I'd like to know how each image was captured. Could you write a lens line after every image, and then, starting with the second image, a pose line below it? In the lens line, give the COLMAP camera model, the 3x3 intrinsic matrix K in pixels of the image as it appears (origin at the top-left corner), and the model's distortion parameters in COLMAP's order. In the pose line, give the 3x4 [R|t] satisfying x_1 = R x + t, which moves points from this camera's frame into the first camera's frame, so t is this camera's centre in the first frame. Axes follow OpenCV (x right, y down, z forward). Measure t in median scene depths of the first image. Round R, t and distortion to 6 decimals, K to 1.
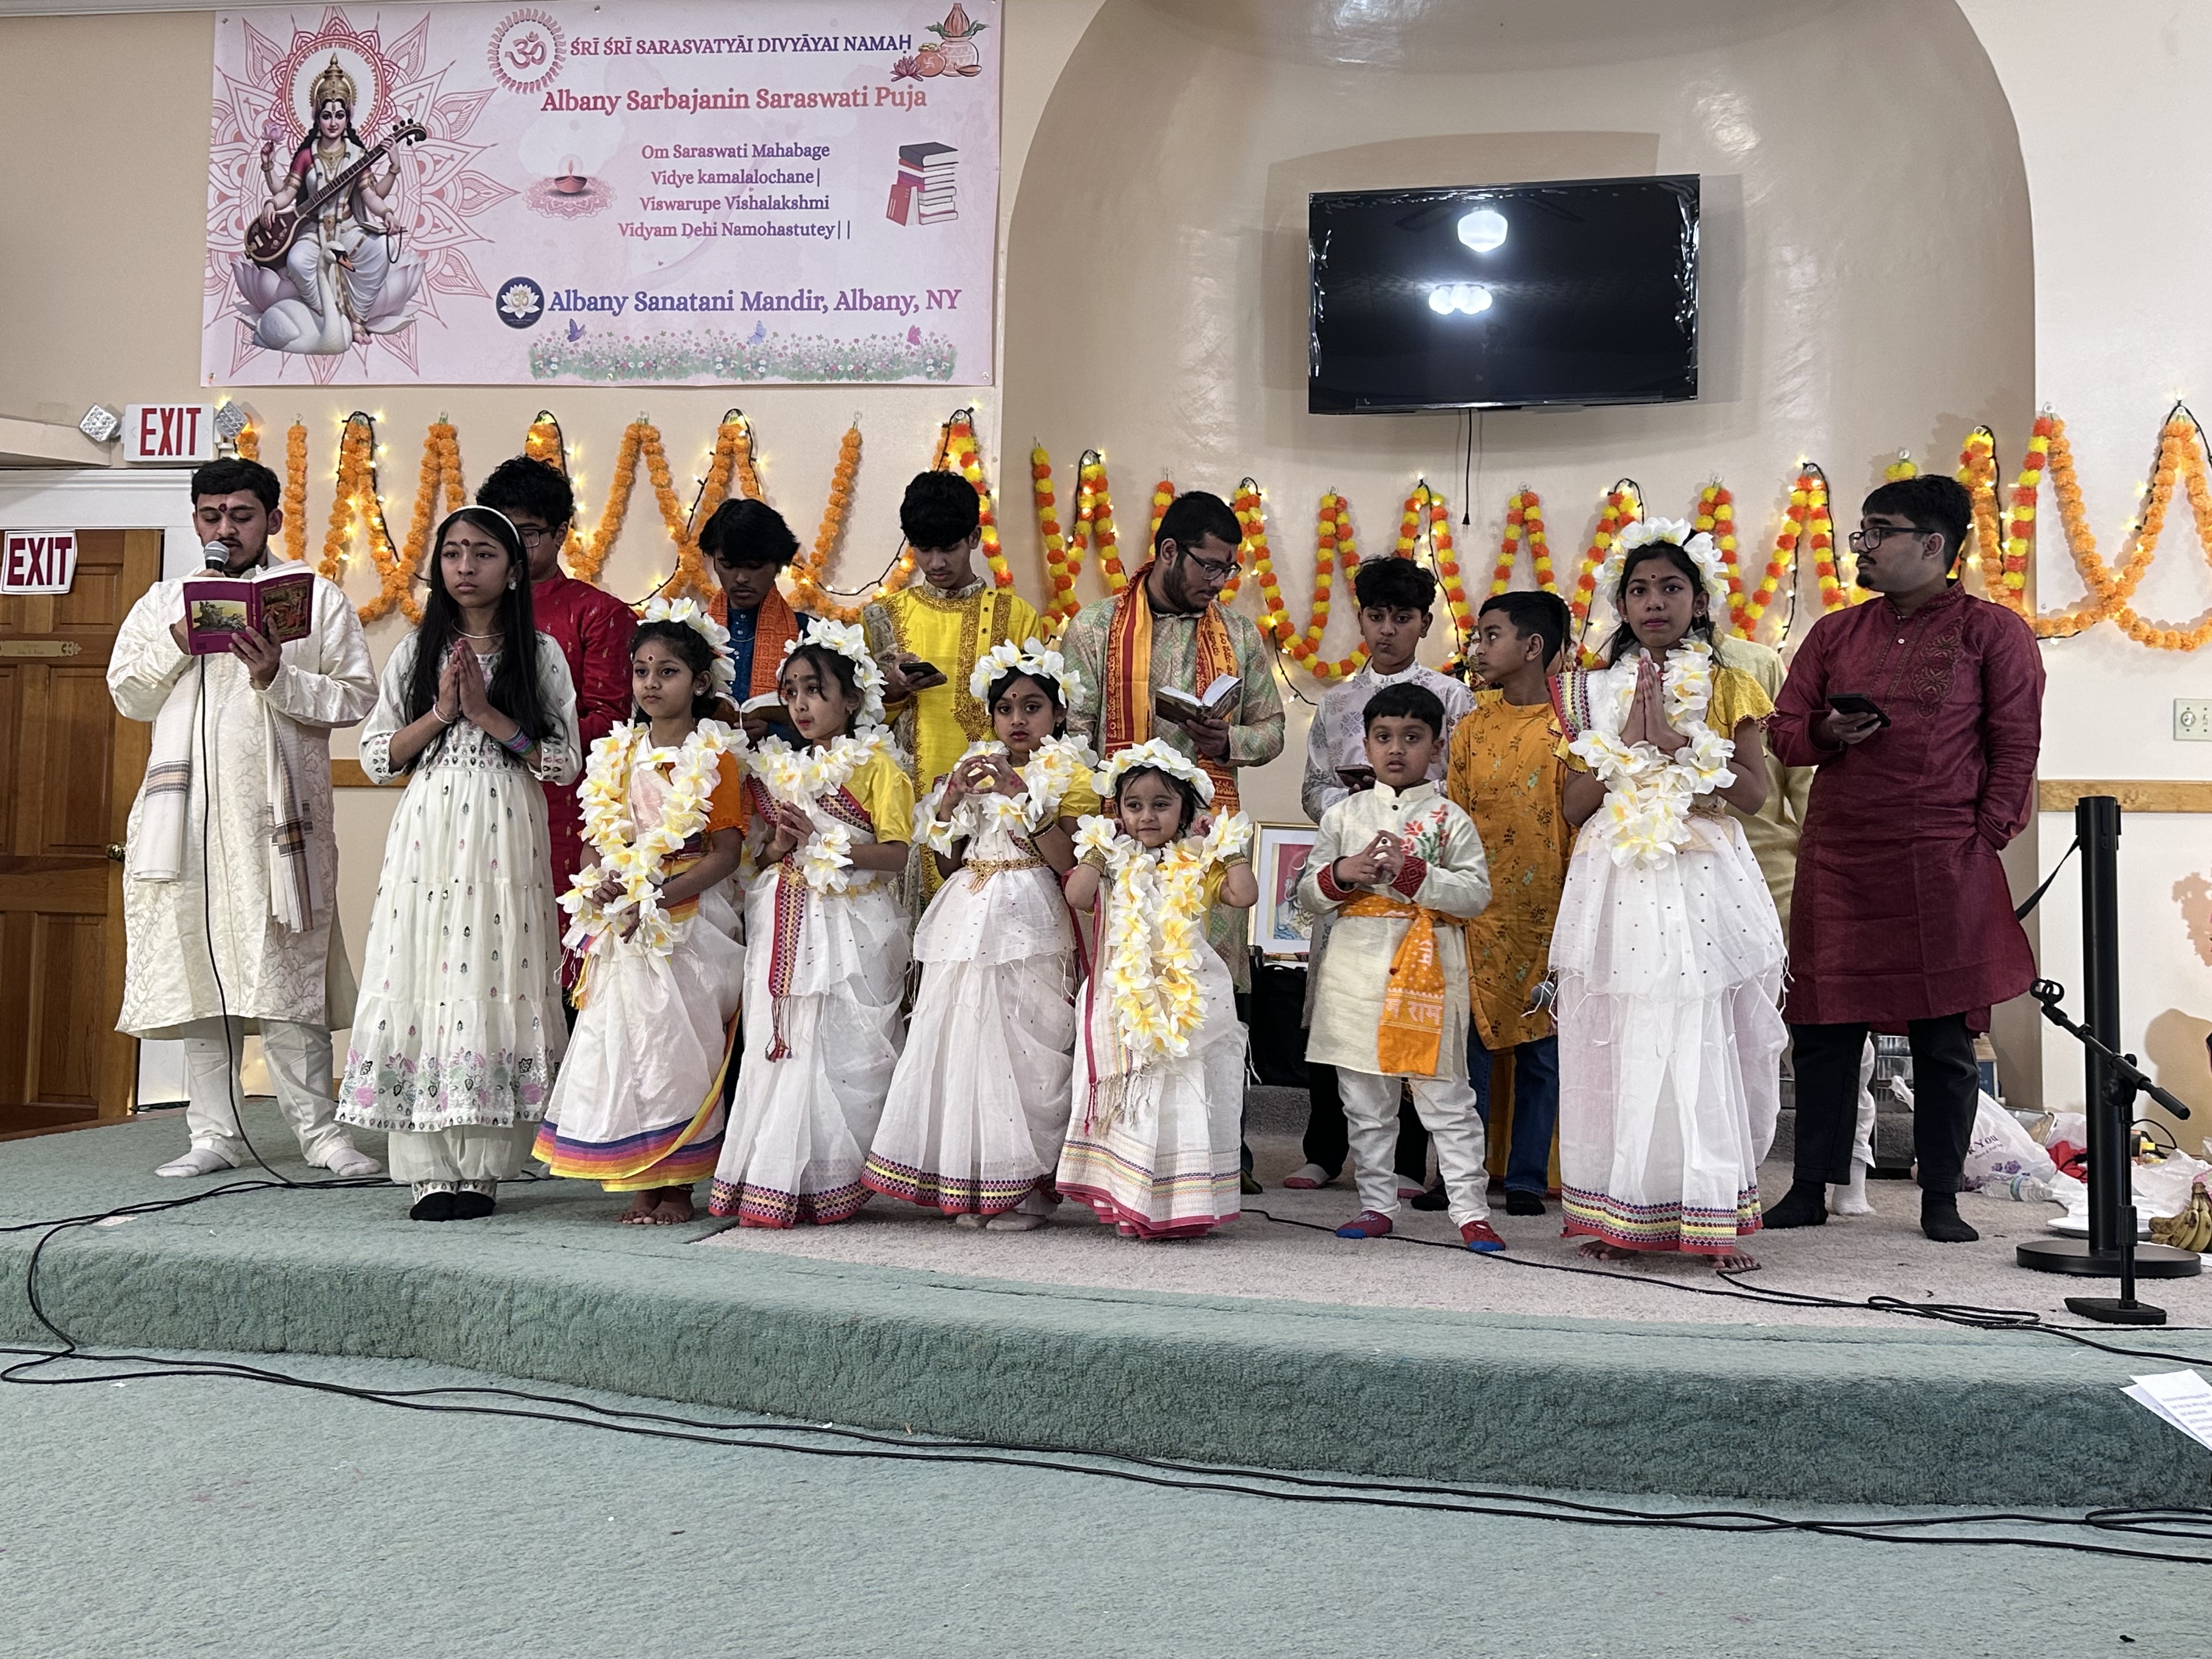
lens RADIAL K [[2188.5, 0, 1115.7], [0, 2188.5, 829.7], [0, 0, 1]] dist [0.209471, -0.492401]
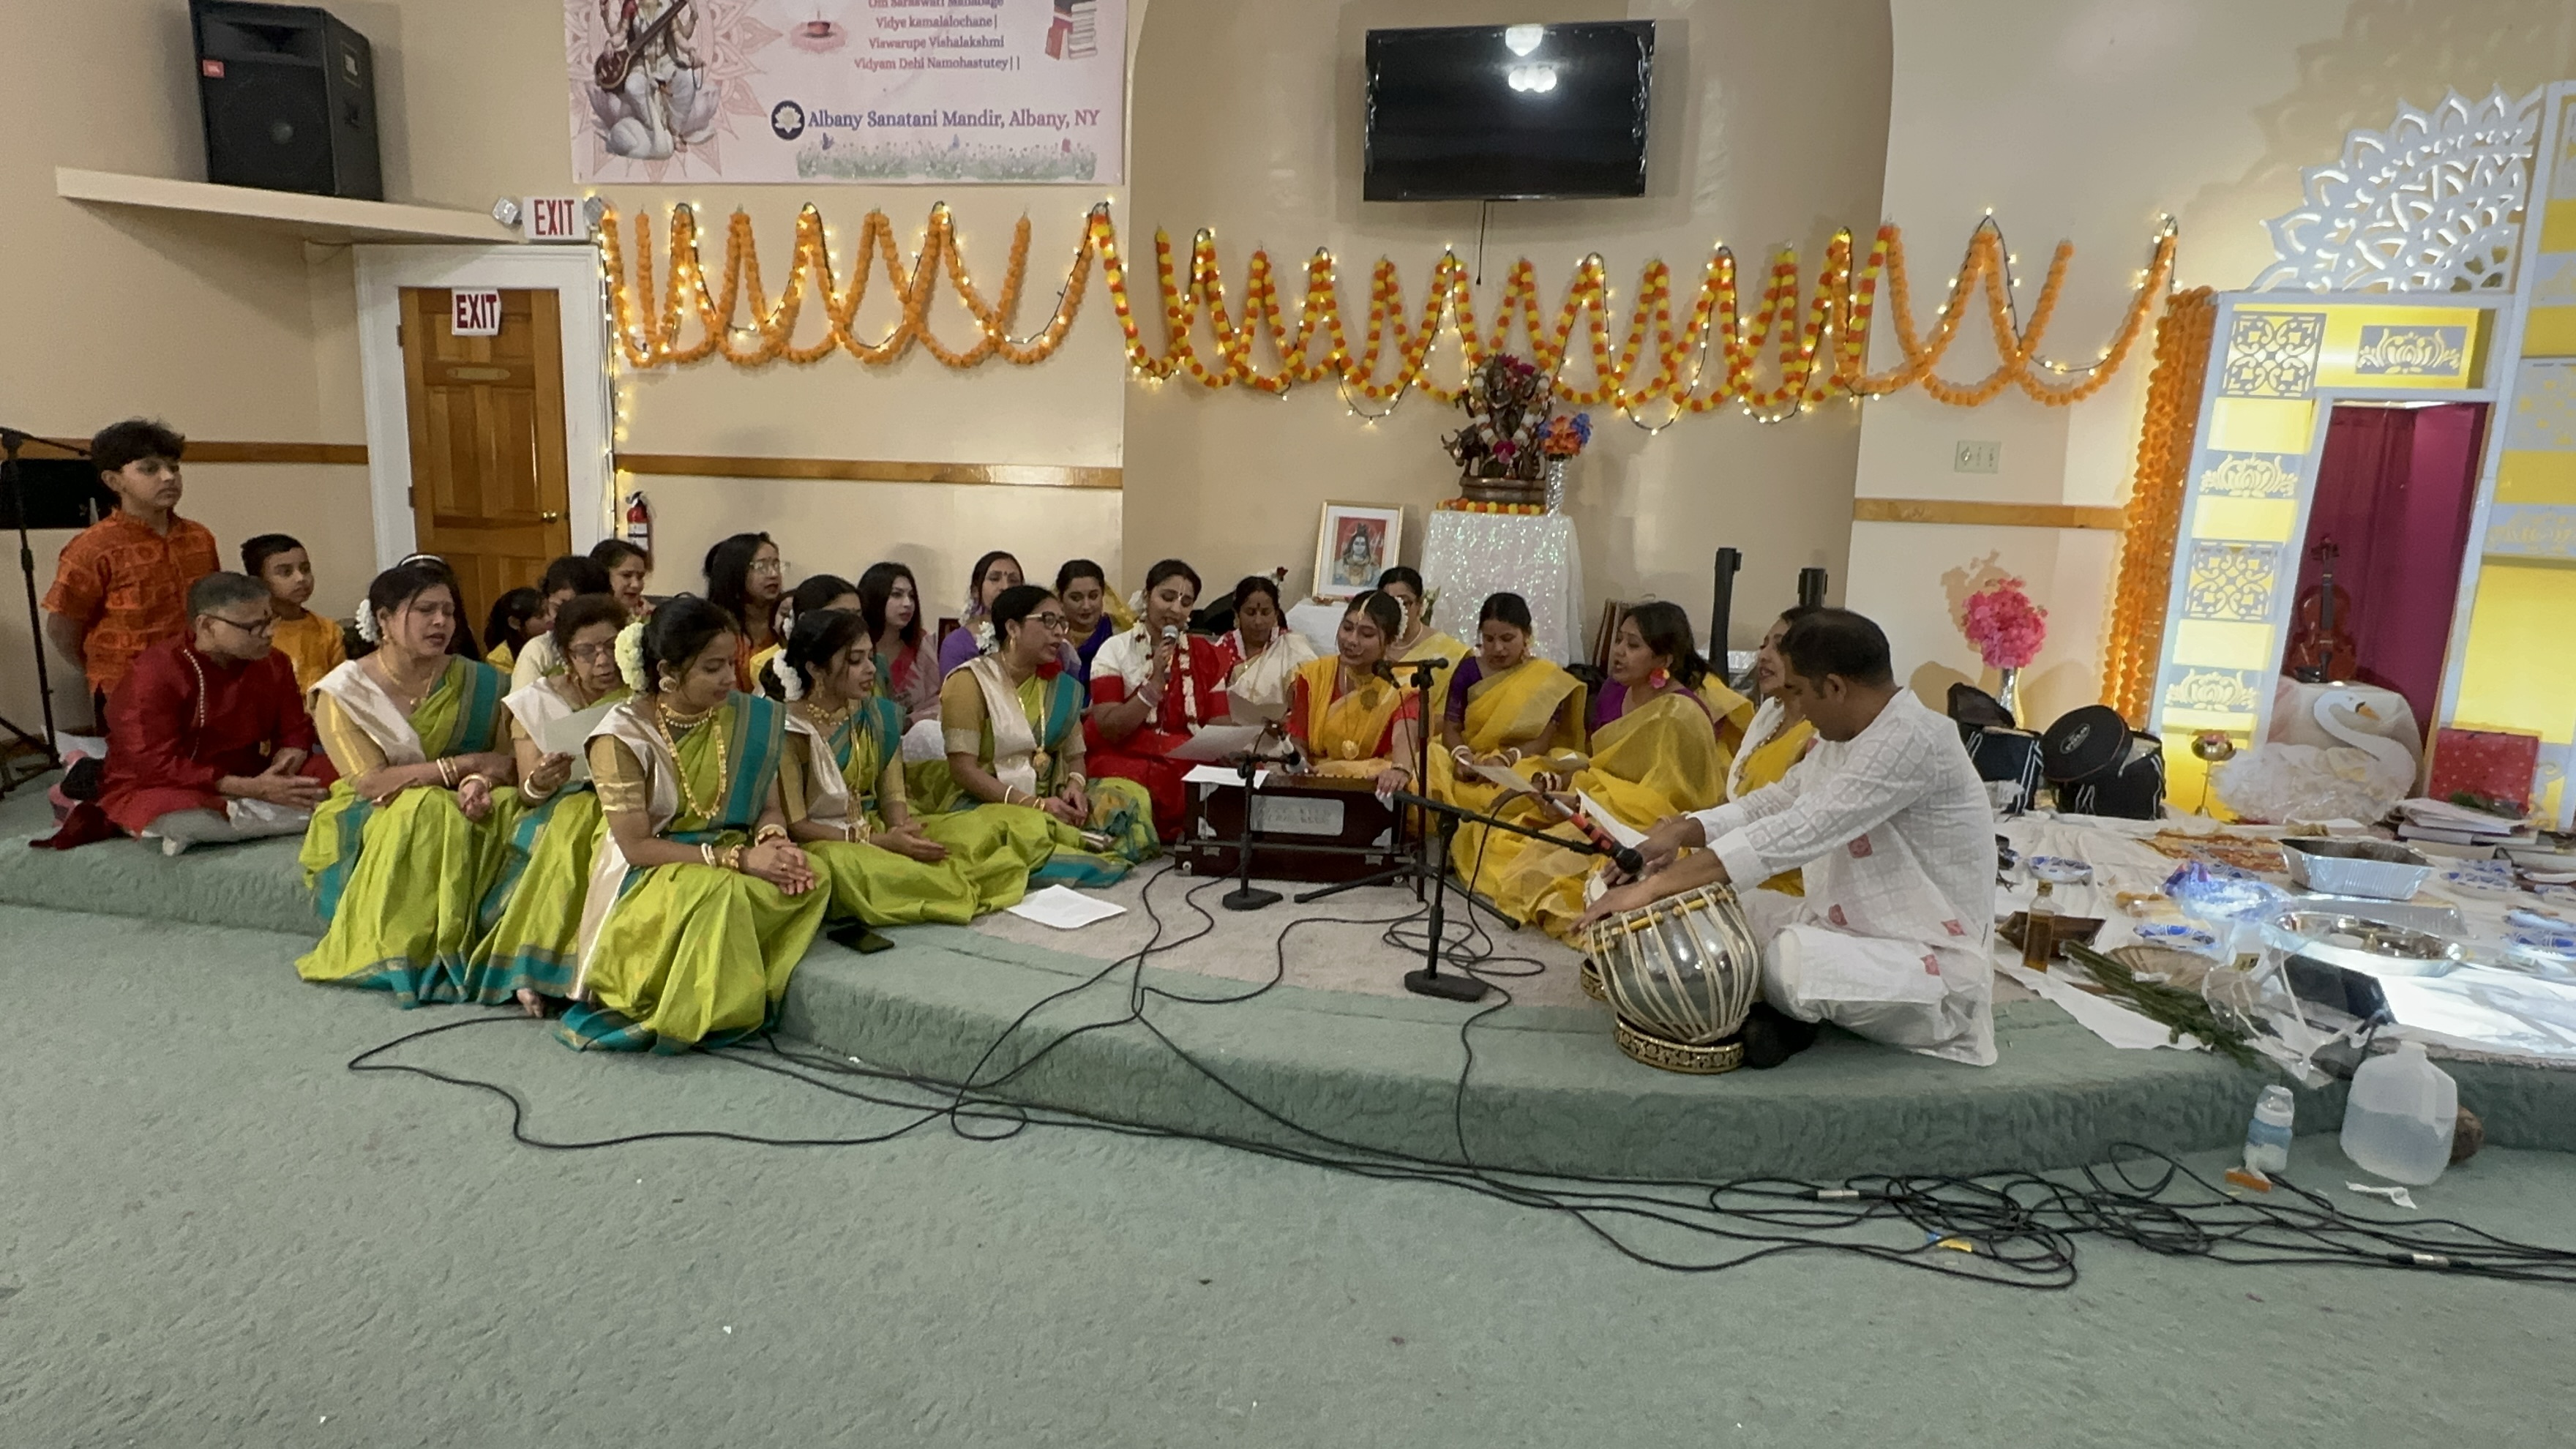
lens RADIAL K [[1387.0, 0, 1288.6], [0, 1387.0, 723.2], [0, 0, 1]] dist [-0.003895, 0.000405]
pose [[0.999116, 0.019969, -0.036993, 0.082693], [-0.011222, 0.974737, 0.223076, -0.067442], [0.040513, -0.222463, 0.974099, 0.093171]]
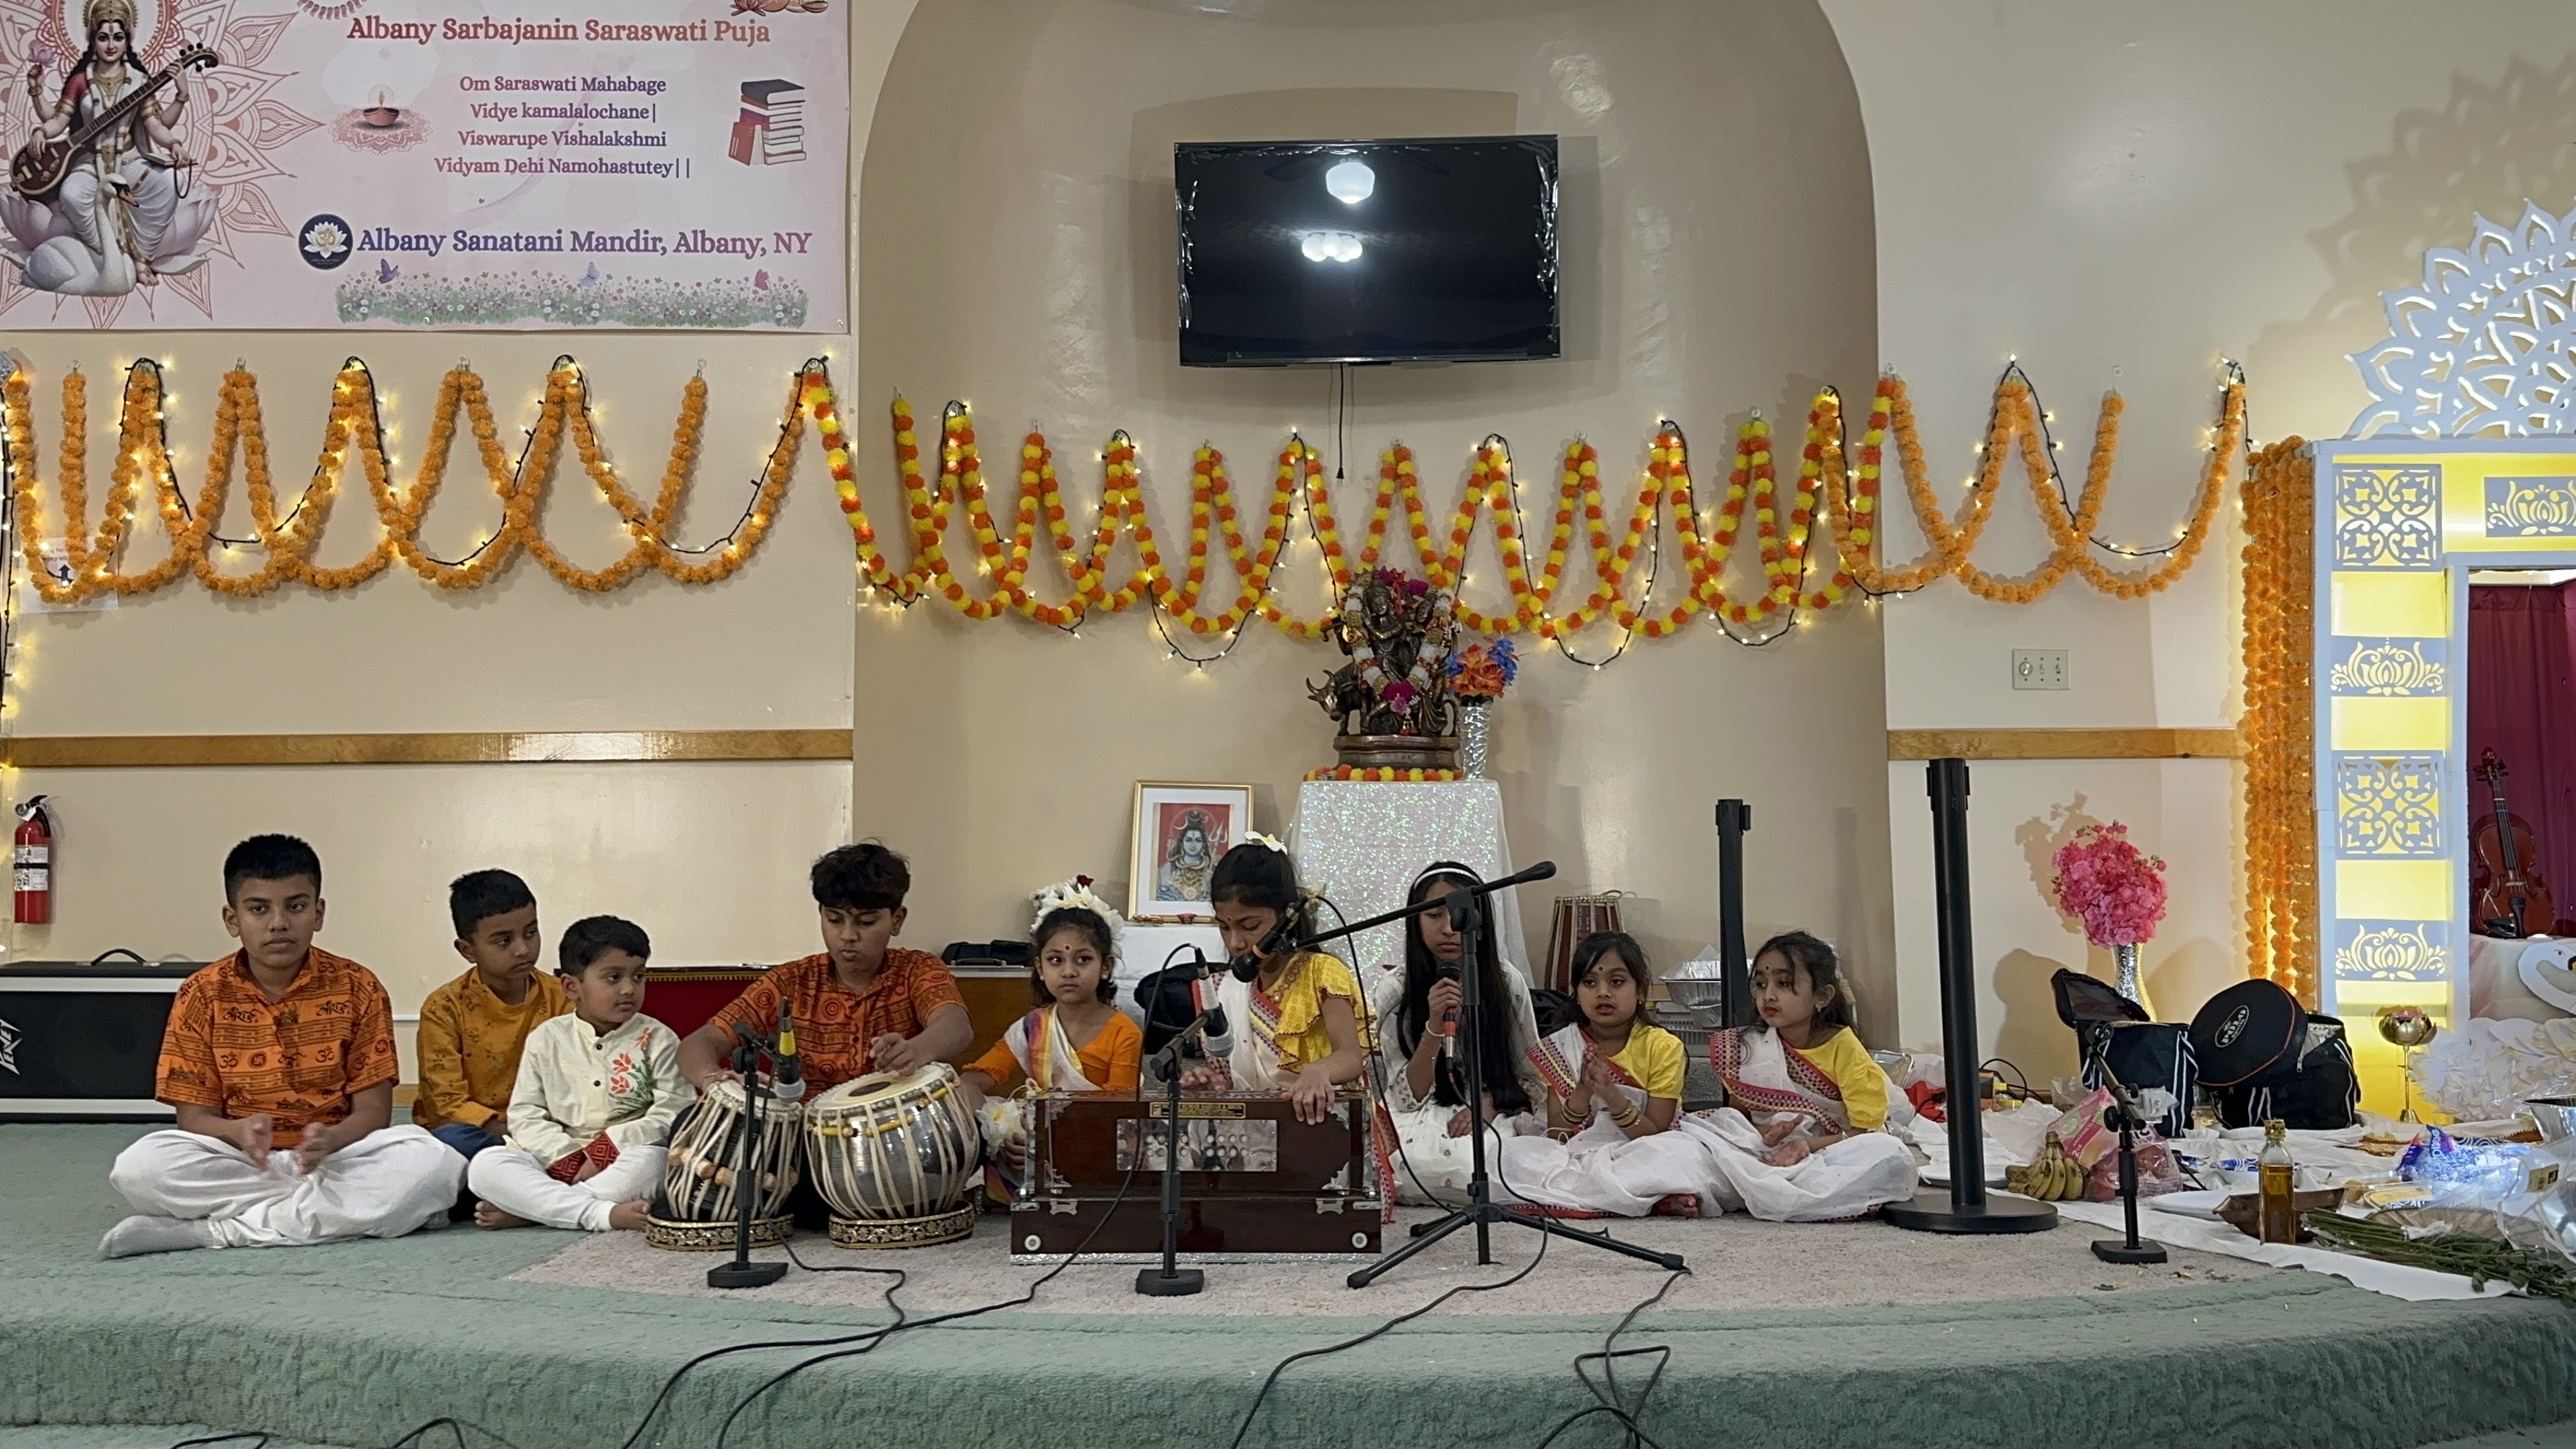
lens RADIAL K [[2186.3, 0, 1313.3], [0, 2186.3, 745.6], [0, 0, 1]] dist [0.188528, -0.410763]
pose [[0.990170, -0.018482, 0.138642, 0.007586], [0.019635, 0.999783, -0.006950, -0.011823], [-0.138483, 0.009603, 0.990318, 0.023338]]
